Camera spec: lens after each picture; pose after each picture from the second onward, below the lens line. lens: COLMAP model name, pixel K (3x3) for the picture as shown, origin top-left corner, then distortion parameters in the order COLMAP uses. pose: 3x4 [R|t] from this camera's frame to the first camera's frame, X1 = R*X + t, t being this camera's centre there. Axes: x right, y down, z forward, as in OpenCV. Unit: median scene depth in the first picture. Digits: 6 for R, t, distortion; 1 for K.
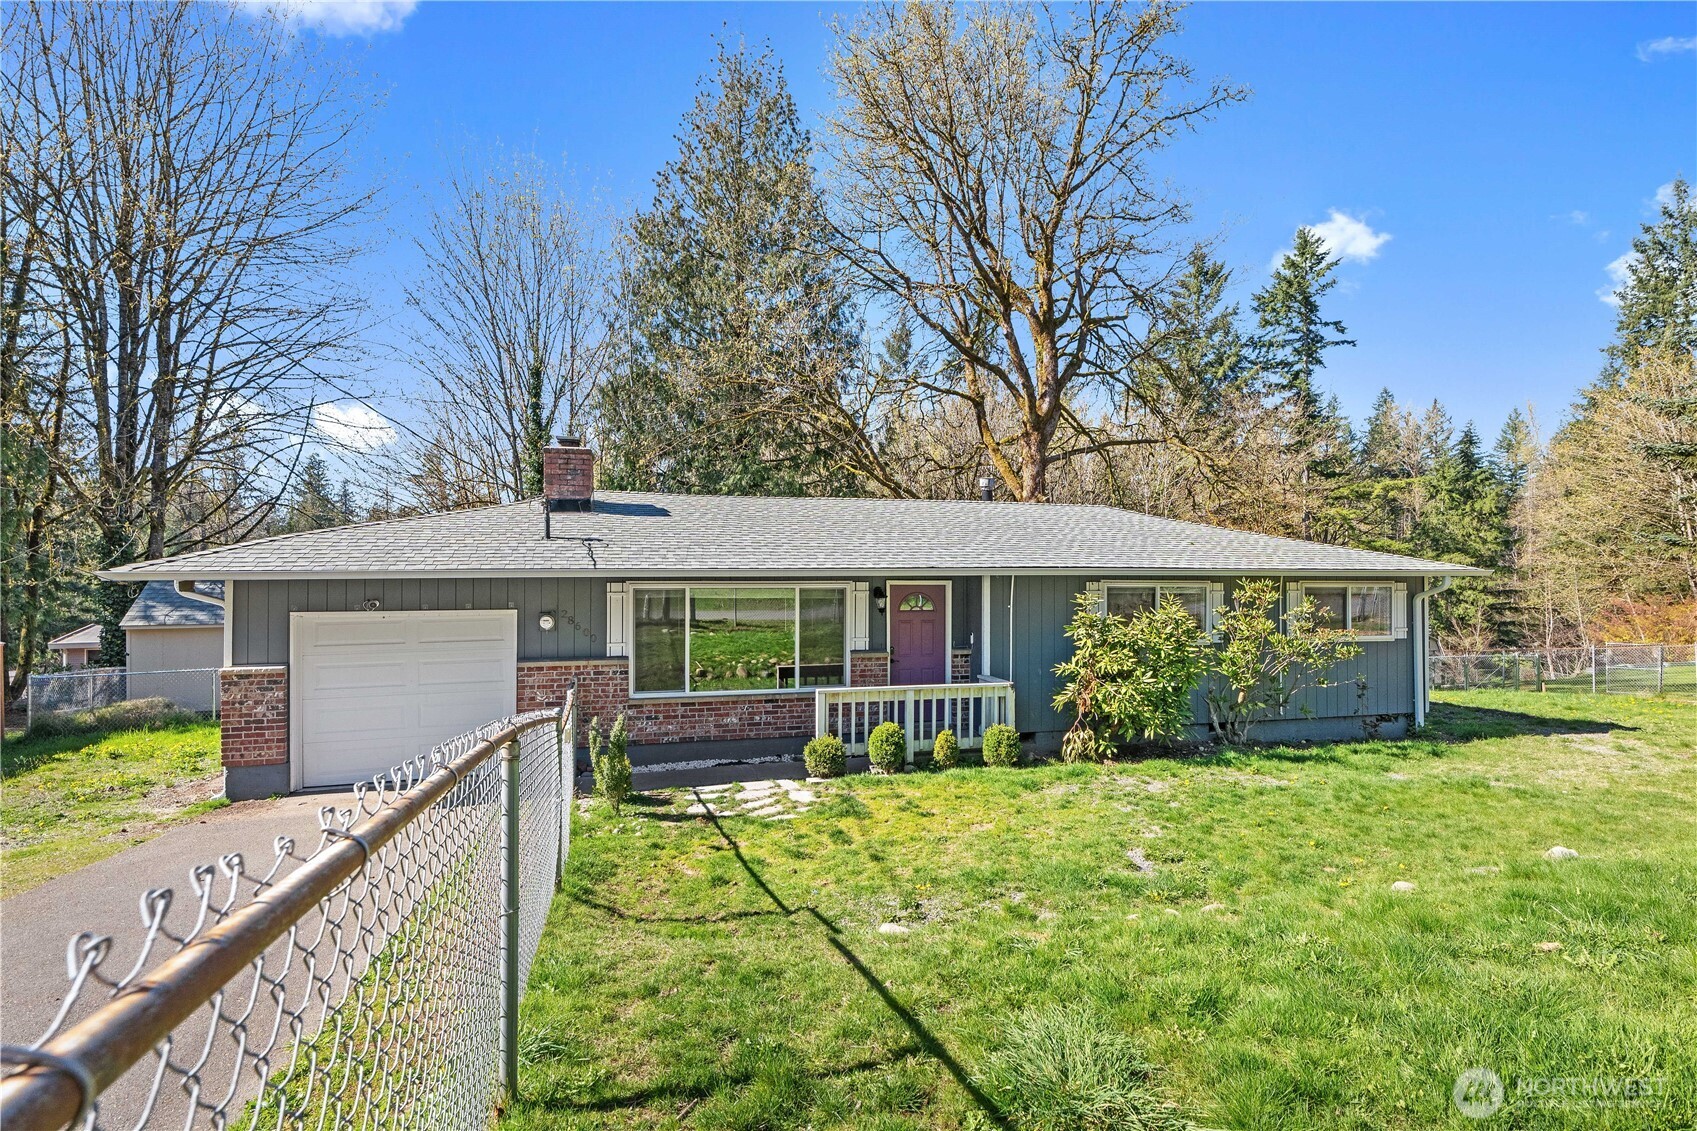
lens RADIAL K [[803.3, 0, 855.3], [0, 803.3, 554.4], [0, 0, 1]] dist [0.004990, -0.000647]
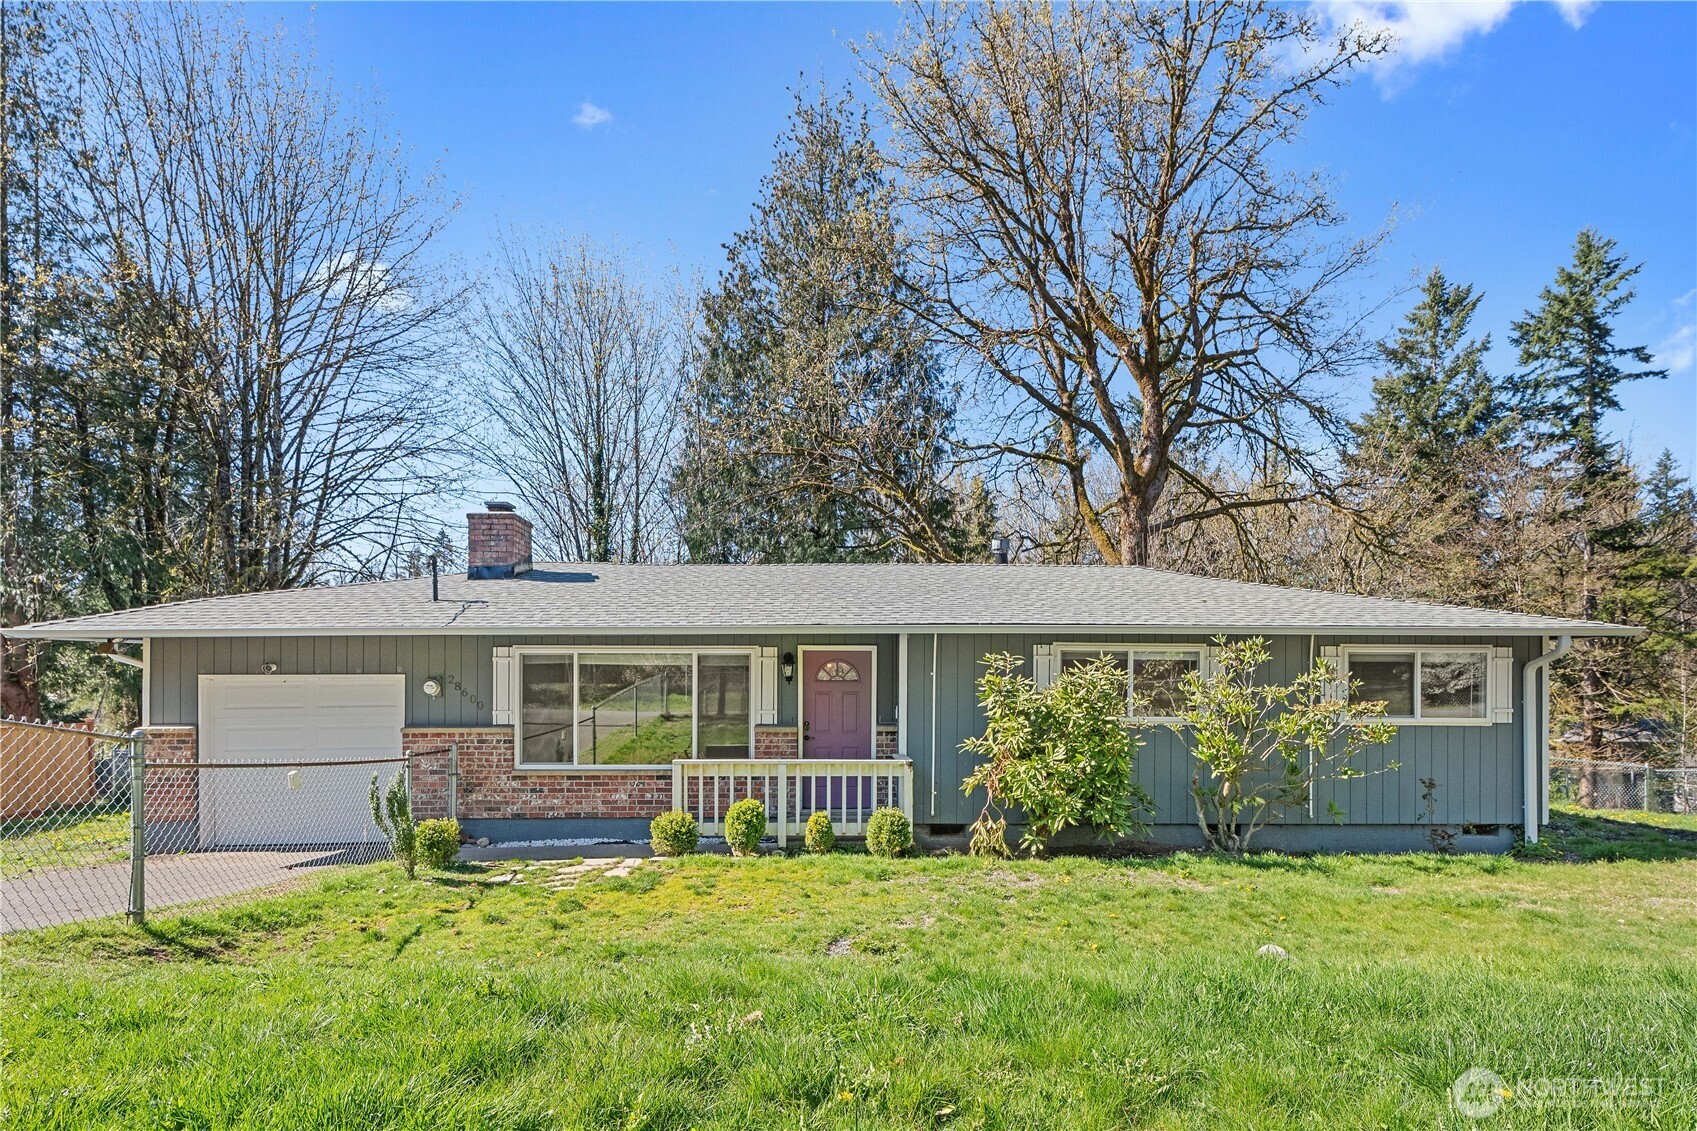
lens RADIAL K [[866.0, 0, 873.9], [0, 866.0, 678.7], [0, 0, 1]] dist [0.009000, -0.003121]
pose [[0.972818, -0.002293, -0.231559, 0.318603], [0.004391, 0.999954, 0.008545, 0.057664], [0.231528, -0.009330, 0.972783, 0.094816]]
